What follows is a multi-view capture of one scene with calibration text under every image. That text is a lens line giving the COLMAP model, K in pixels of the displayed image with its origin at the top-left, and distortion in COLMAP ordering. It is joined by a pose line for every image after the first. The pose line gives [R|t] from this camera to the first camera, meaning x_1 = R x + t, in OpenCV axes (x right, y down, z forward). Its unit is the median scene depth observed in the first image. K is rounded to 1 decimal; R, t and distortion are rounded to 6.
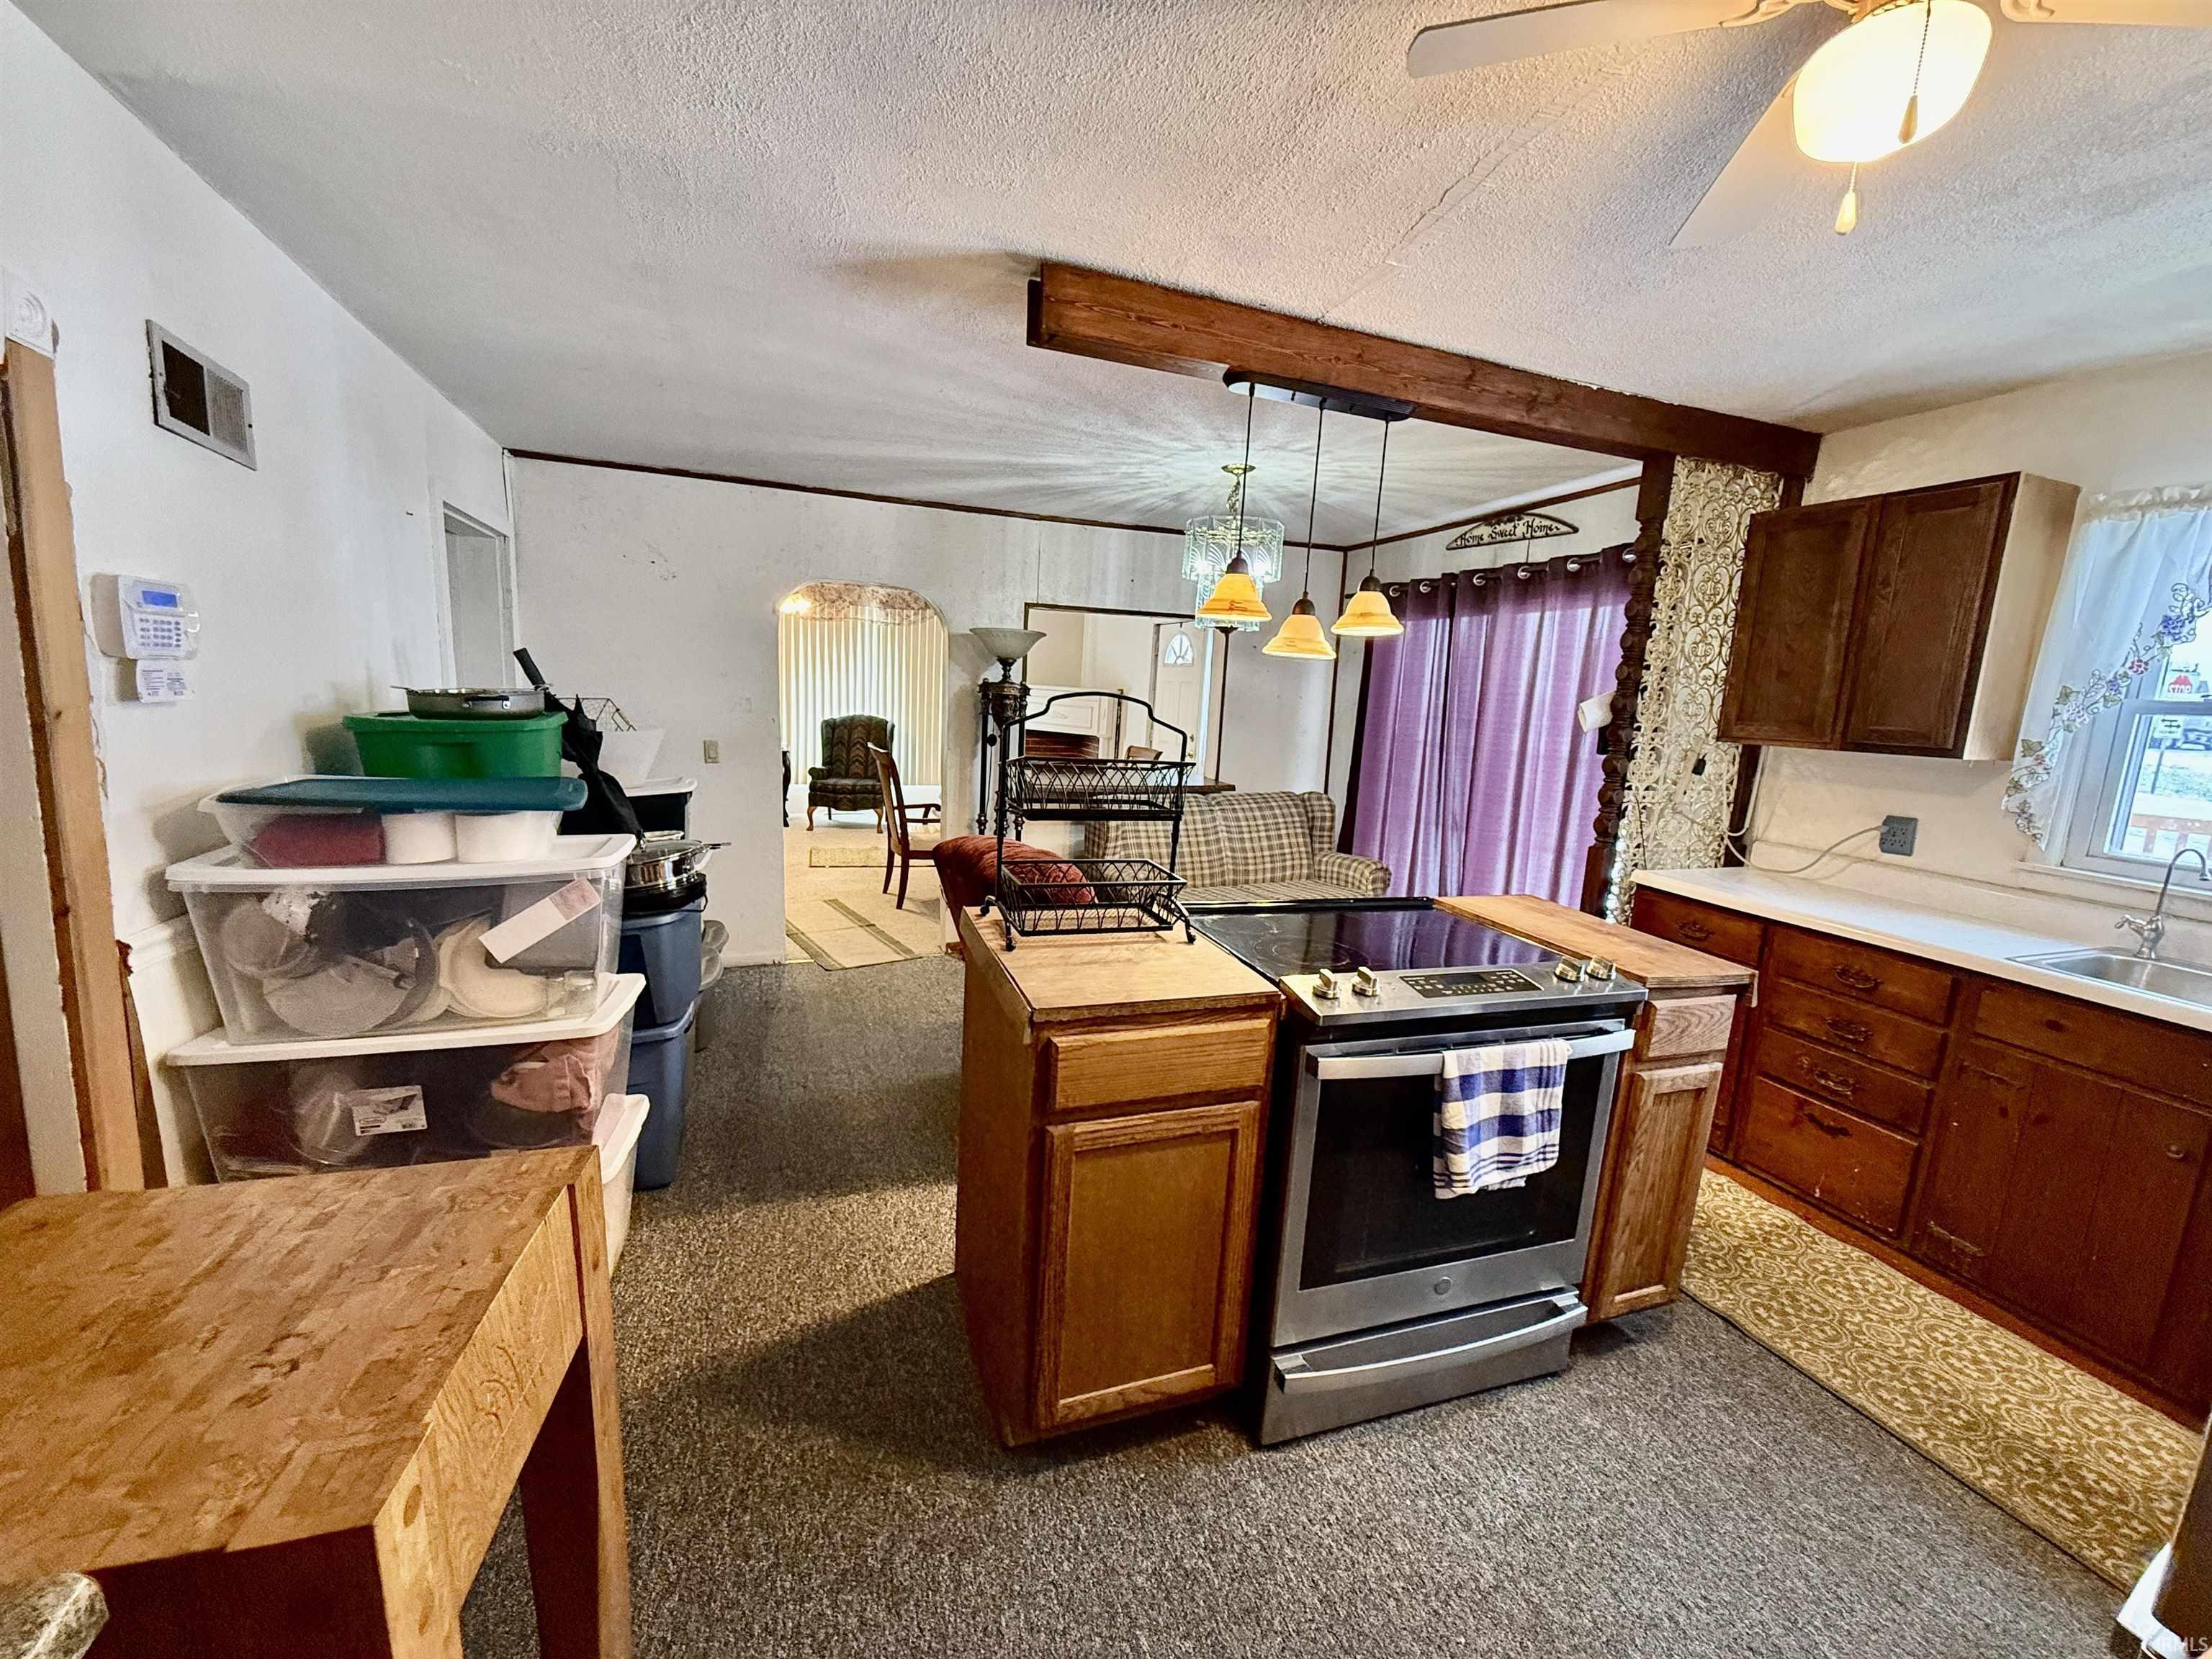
lens RADIAL K [[883.0, 0, 1112.4], [0, 883.0, 835.1], [0, 0, 1]] dist [-0.003960, -0.000524]
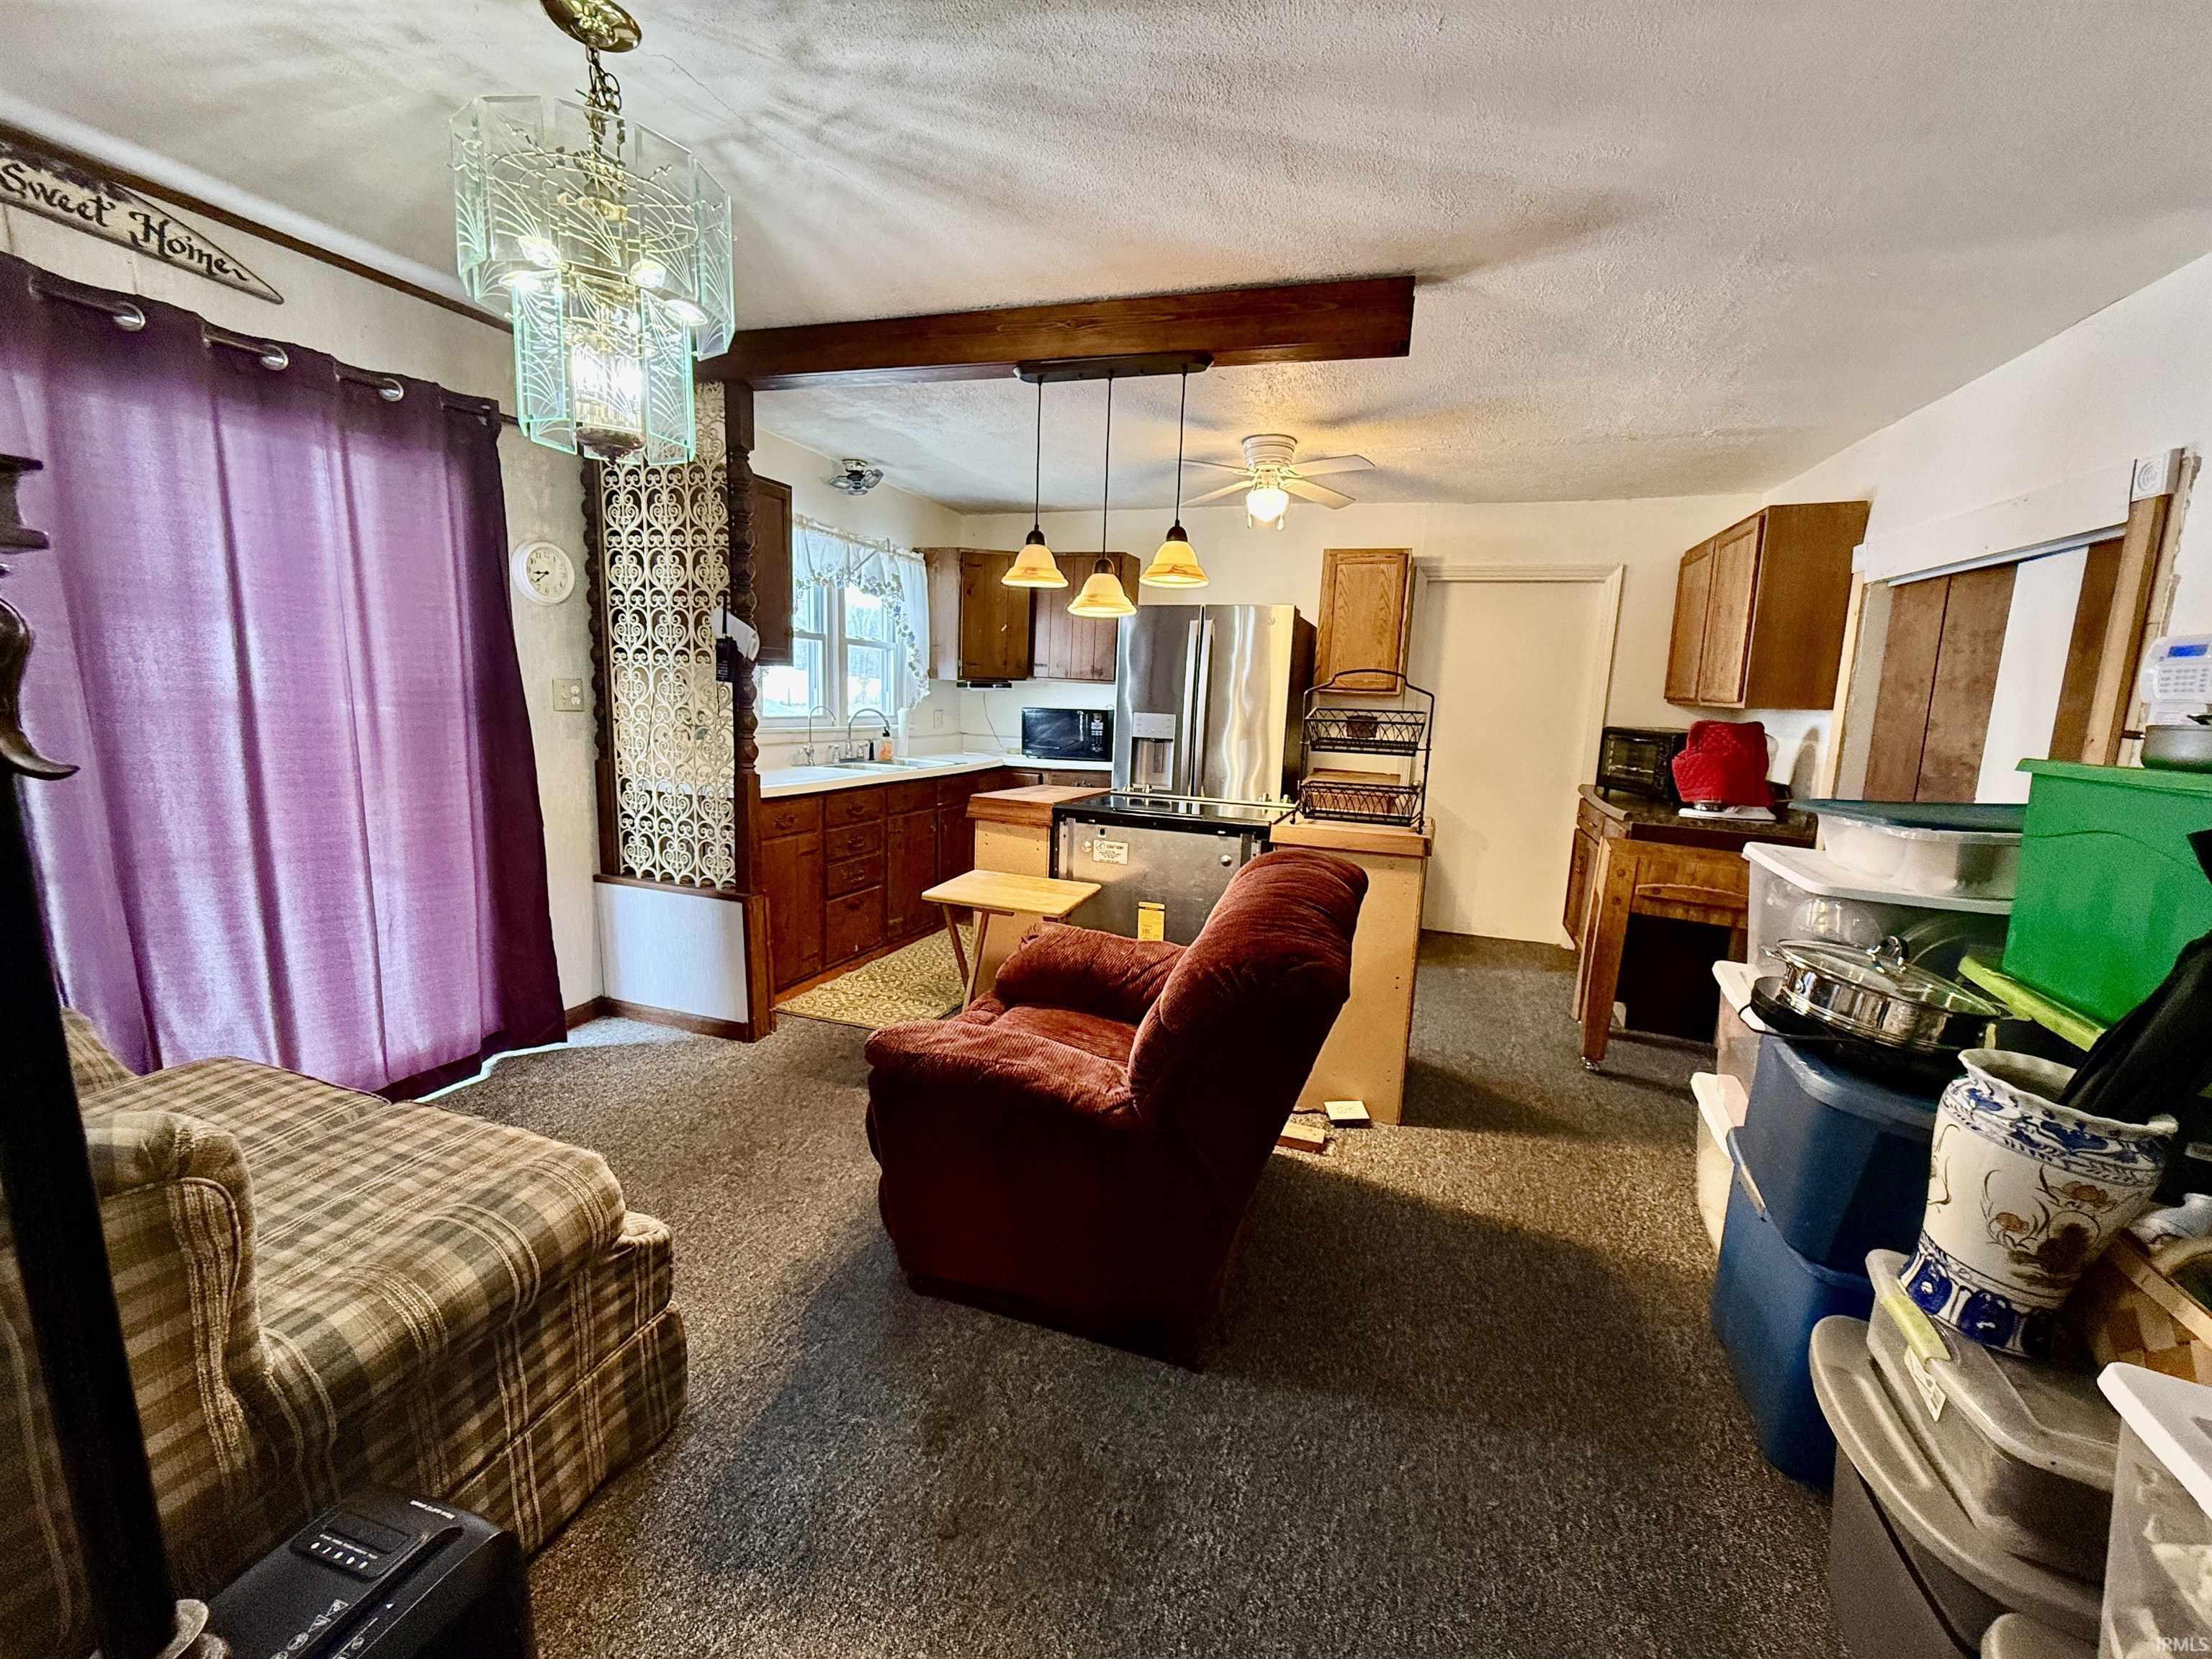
lens RADIAL K [[883.0, 0, 1121.8], [0, 883.0, 839.1], [0, 0, 1]] dist [-0.003960, -0.000524]
pose [[-0.761437, -0.196303, 0.617802, -0.688082], [0.025689, 0.943160, 0.331345, -0.395860], [-0.647730, 0.268169, -0.713114, 2.438074]]
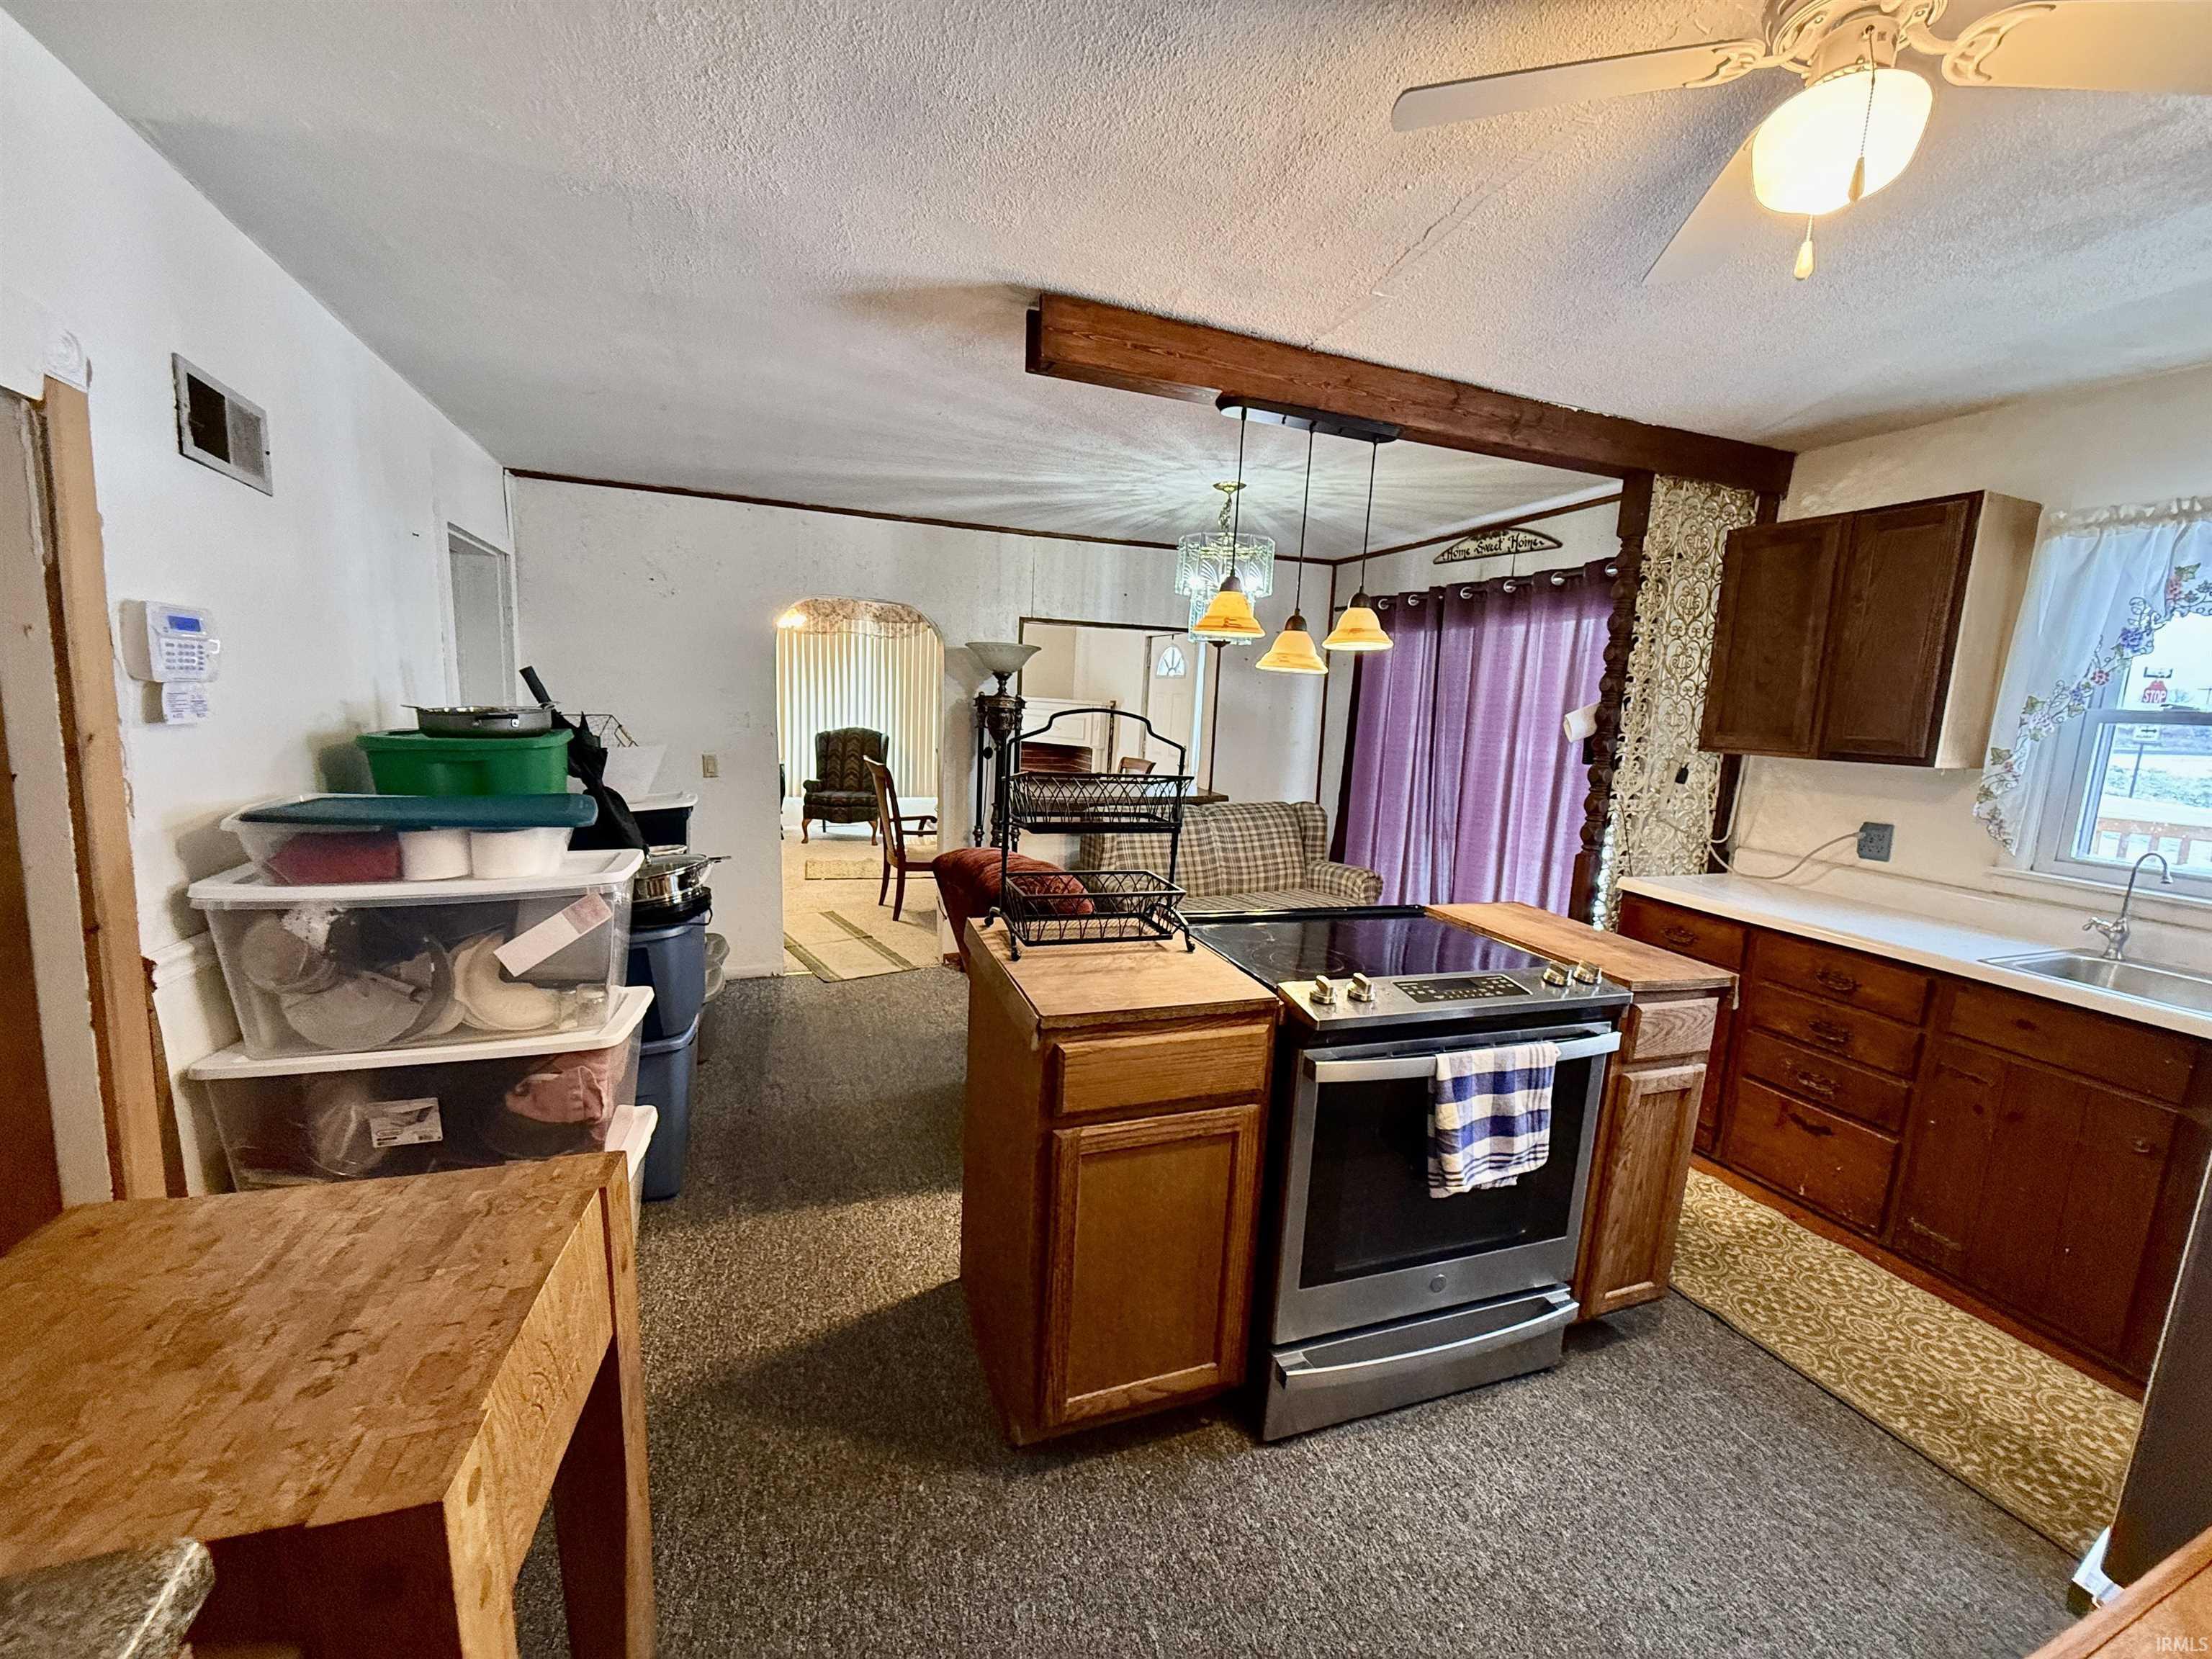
lens RADIAL K [[883.0, 0, 1113.0], [0, 883.0, 833.4], [0, 0, 1]] dist [-0.003960, -0.000524]
pose [[0.999928, -0.006742, 0.009926, -0.010037], [0.006872, 0.999890, -0.013155, -0.002413], [-0.009836, 0.013222, 0.999864, -0.027799]]
